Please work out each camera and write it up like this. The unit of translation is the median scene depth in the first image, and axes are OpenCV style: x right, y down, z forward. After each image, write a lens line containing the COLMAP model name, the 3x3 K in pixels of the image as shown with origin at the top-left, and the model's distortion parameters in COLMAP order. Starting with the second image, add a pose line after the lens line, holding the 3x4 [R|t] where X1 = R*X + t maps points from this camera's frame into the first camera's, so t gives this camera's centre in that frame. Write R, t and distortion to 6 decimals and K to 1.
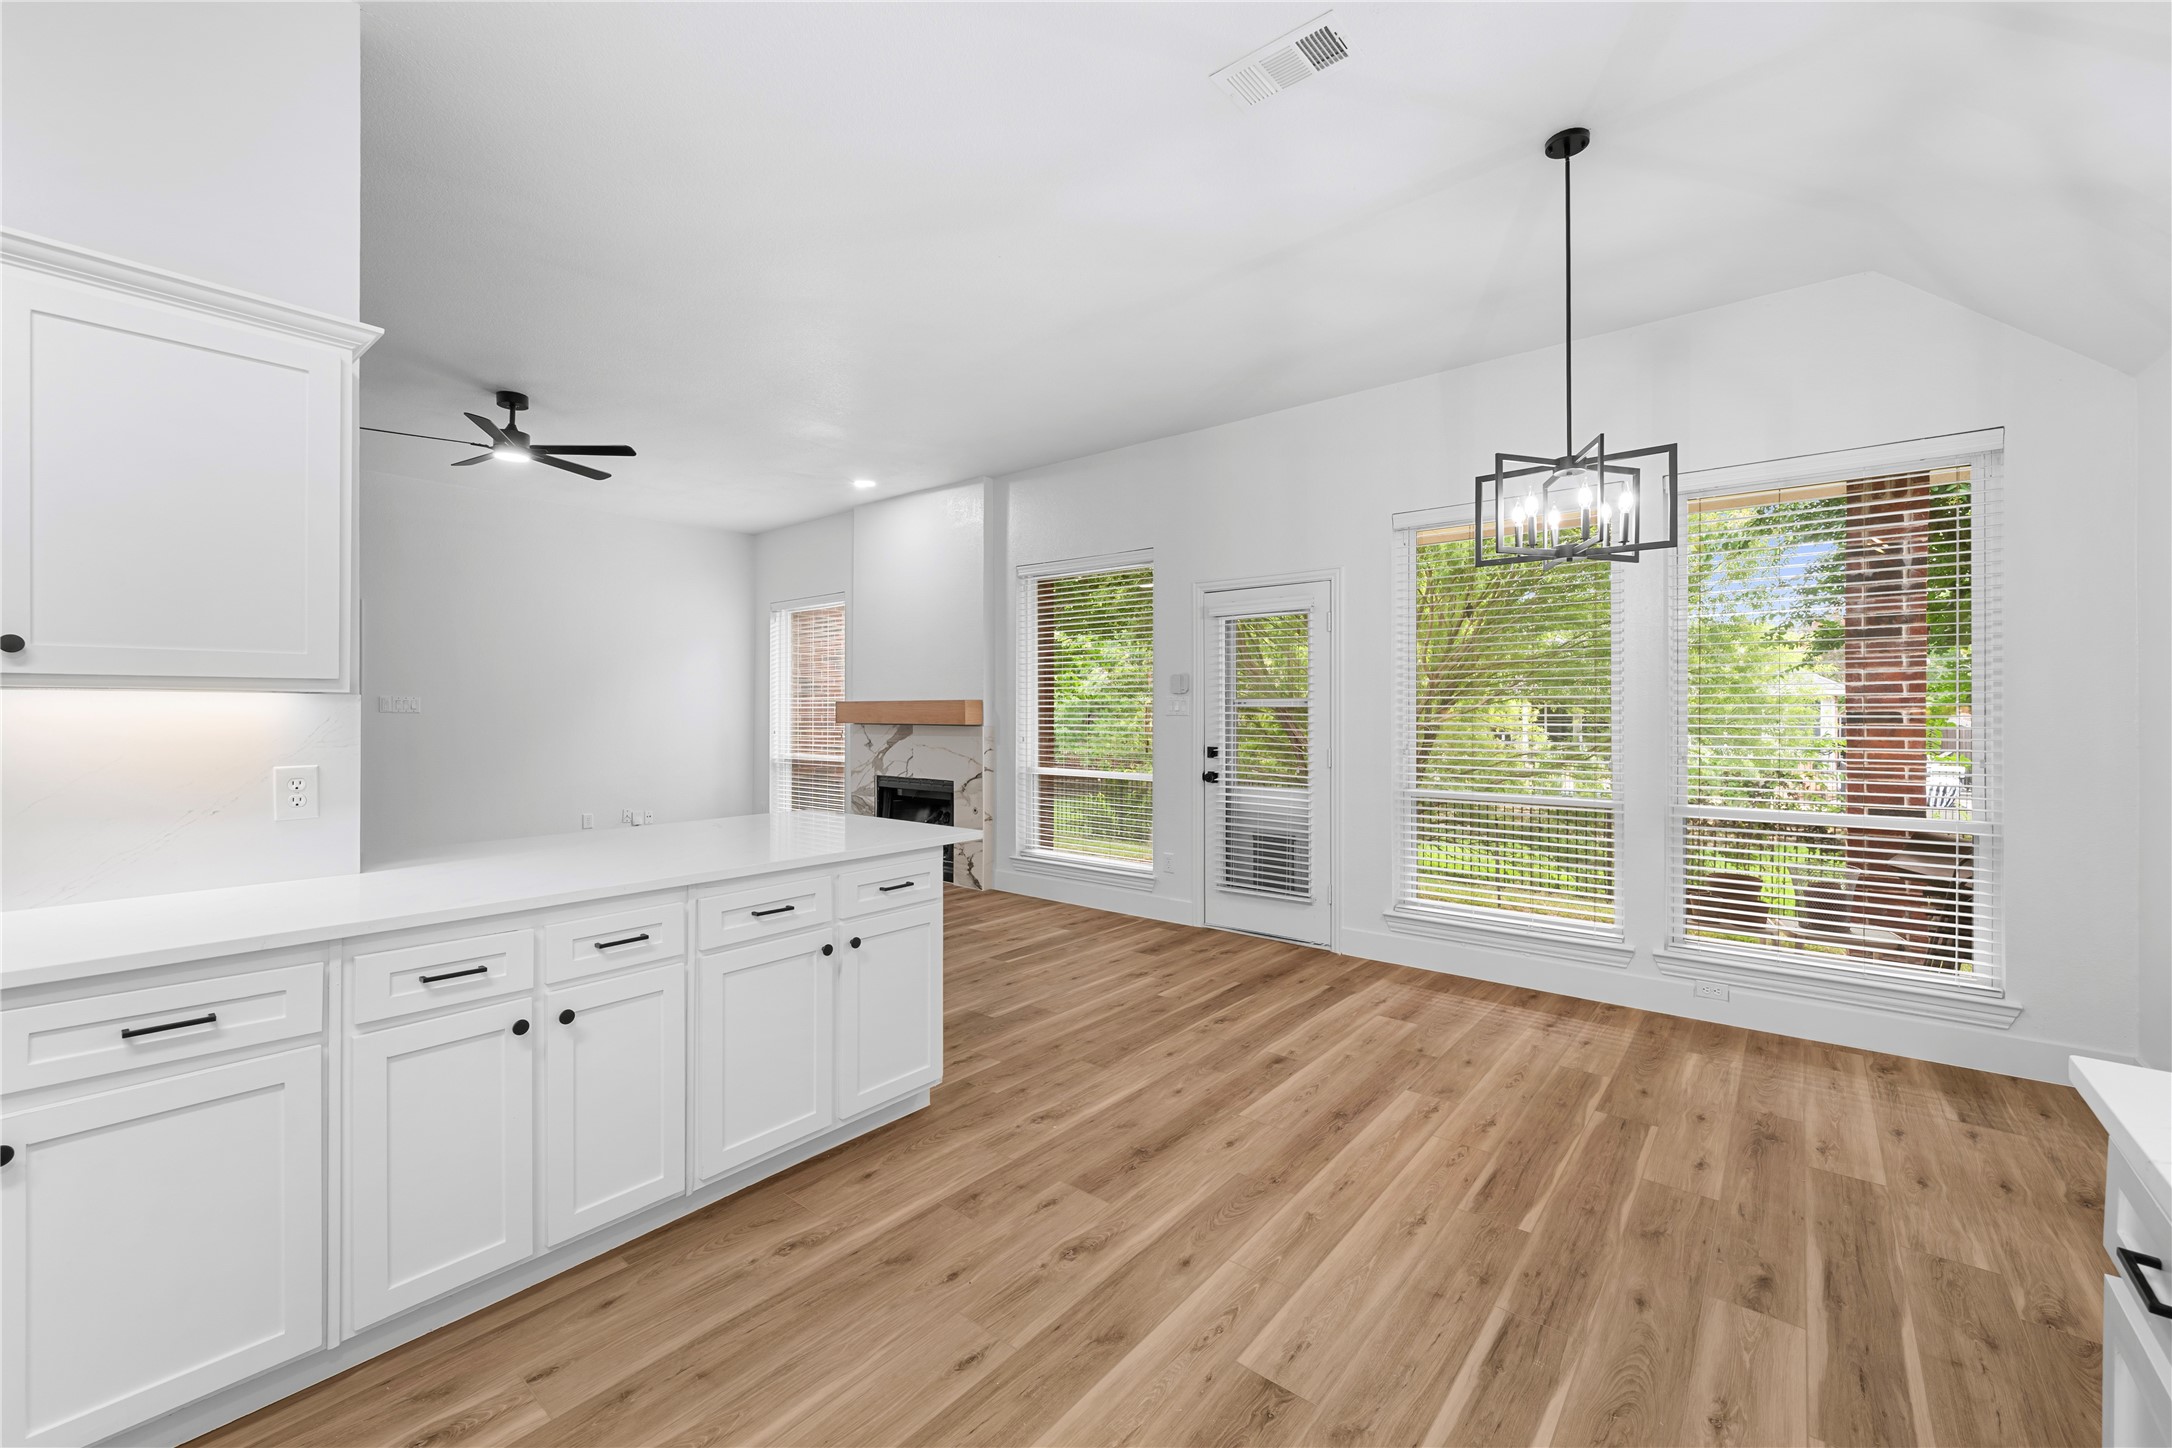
lens RADIAL K [[858.9, 0, 1085.2], [0, 858.9, 716.6], [0, 0, 1]] dist [0.000503, 0.000018]
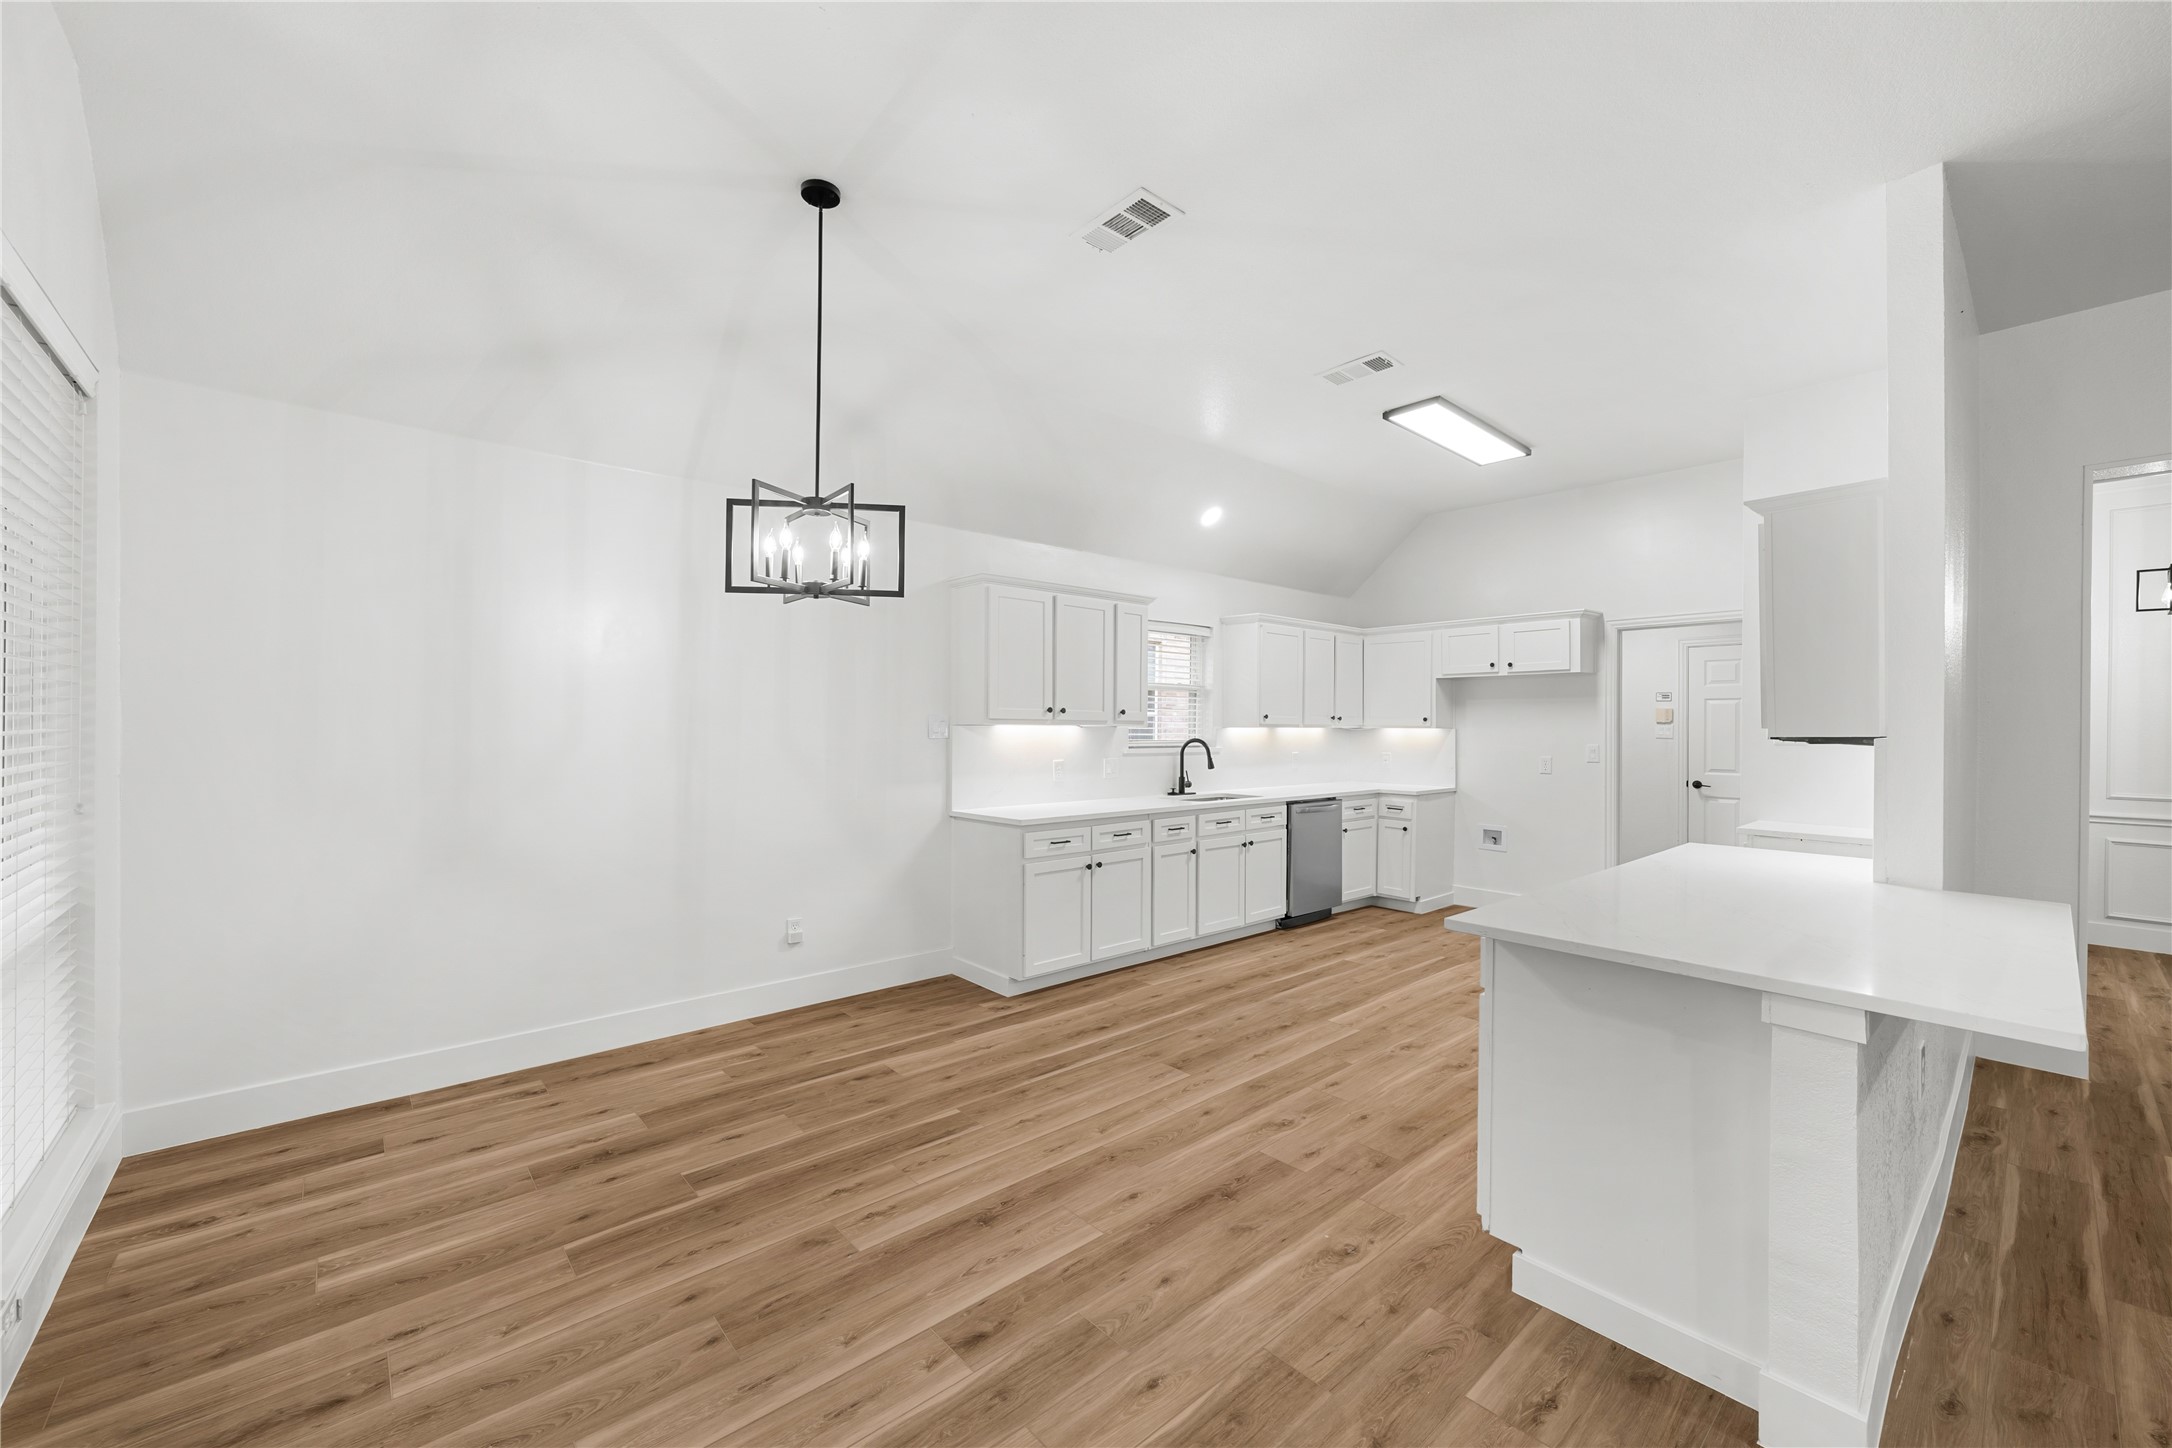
lens RADIAL K [[849.6, 0, 1087.5], [0, 849.6, 722.3], [0, 0, 1]] dist [0.001959, 0.000229]
pose [[-0.987204, -0.008575, 0.159231, 0.070748], [-0.008059, 0.999960, 0.003885, -0.035959], [-0.159258, 0.002552, -0.987234, 1.913601]]
